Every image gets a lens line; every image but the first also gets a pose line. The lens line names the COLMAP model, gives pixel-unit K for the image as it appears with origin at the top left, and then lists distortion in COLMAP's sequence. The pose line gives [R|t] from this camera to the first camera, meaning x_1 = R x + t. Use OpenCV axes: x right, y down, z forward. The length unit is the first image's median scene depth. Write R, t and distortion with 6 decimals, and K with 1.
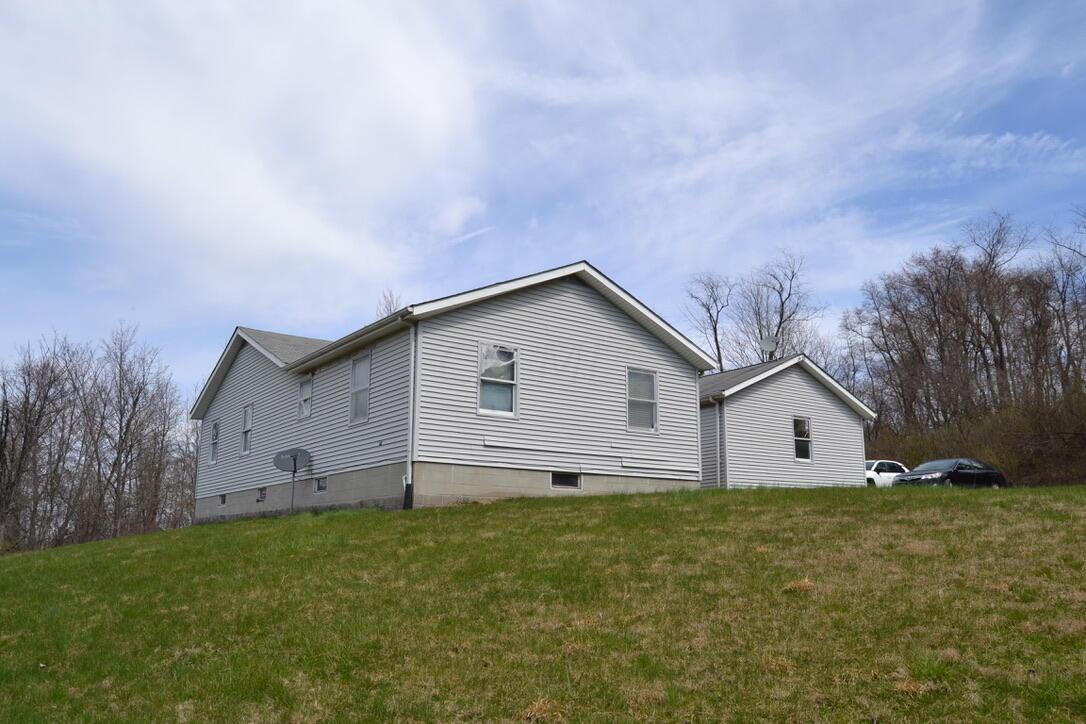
lens RADIAL K [[865.8, 0, 548.0], [0, 865.8, 368.1], [0, 0, 1]] dist [-0.003204, -0.011857]
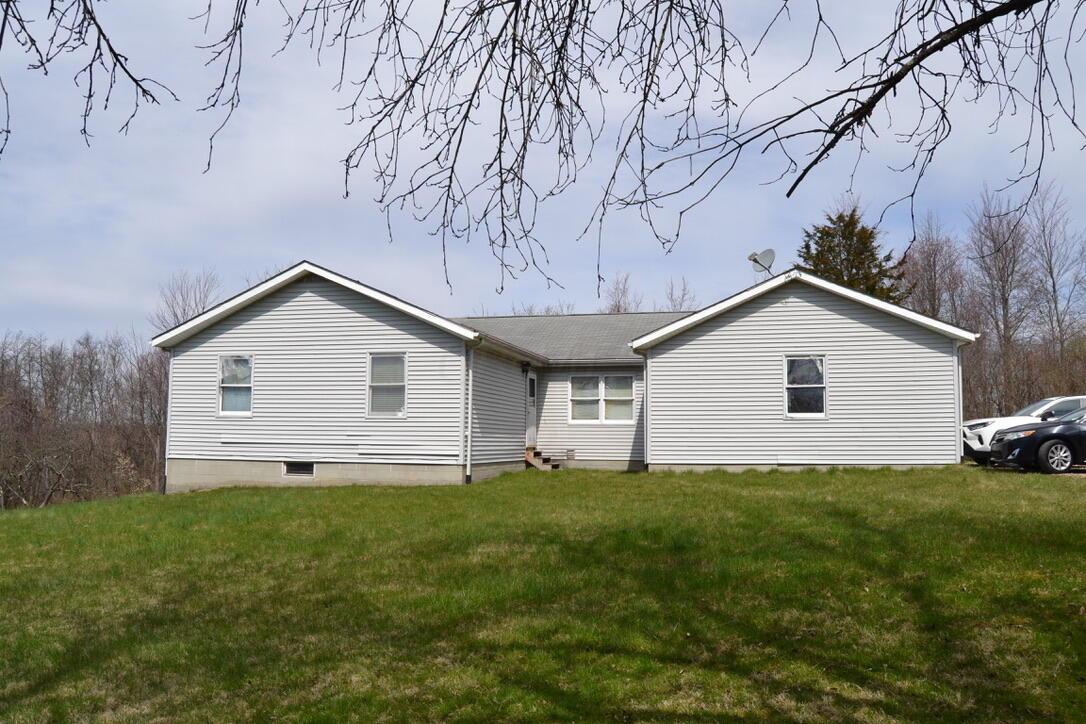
lens RADIAL K [[865.8, 0, 532.8], [0, 865.8, 361.8], [0, 0, 1]] dist [-0.003204, -0.011857]
pose [[0.627591, -0.060456, -0.776192, 1.011340], [0.152627, 0.987189, 0.046517, -0.009260], [0.763436, -0.147661, 0.628778, 0.530939]]
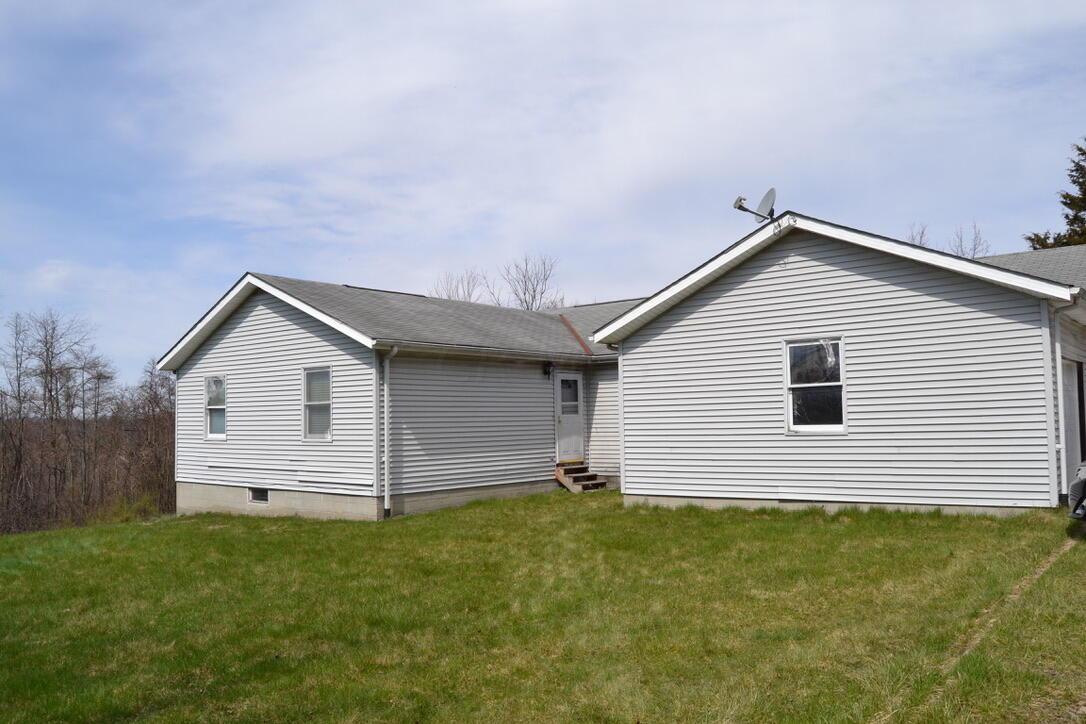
lens RADIAL K [[865.8, 0, 517.2], [0, 865.8, 371.7], [0, 0, 1]] dist [-0.003204, -0.011857]
pose [[0.222663, -0.054800, -0.973354, 1.038314], [0.220925, 0.975281, -0.004370, 0.055856], [0.949533, -0.214066, 0.229266, 1.033608]]
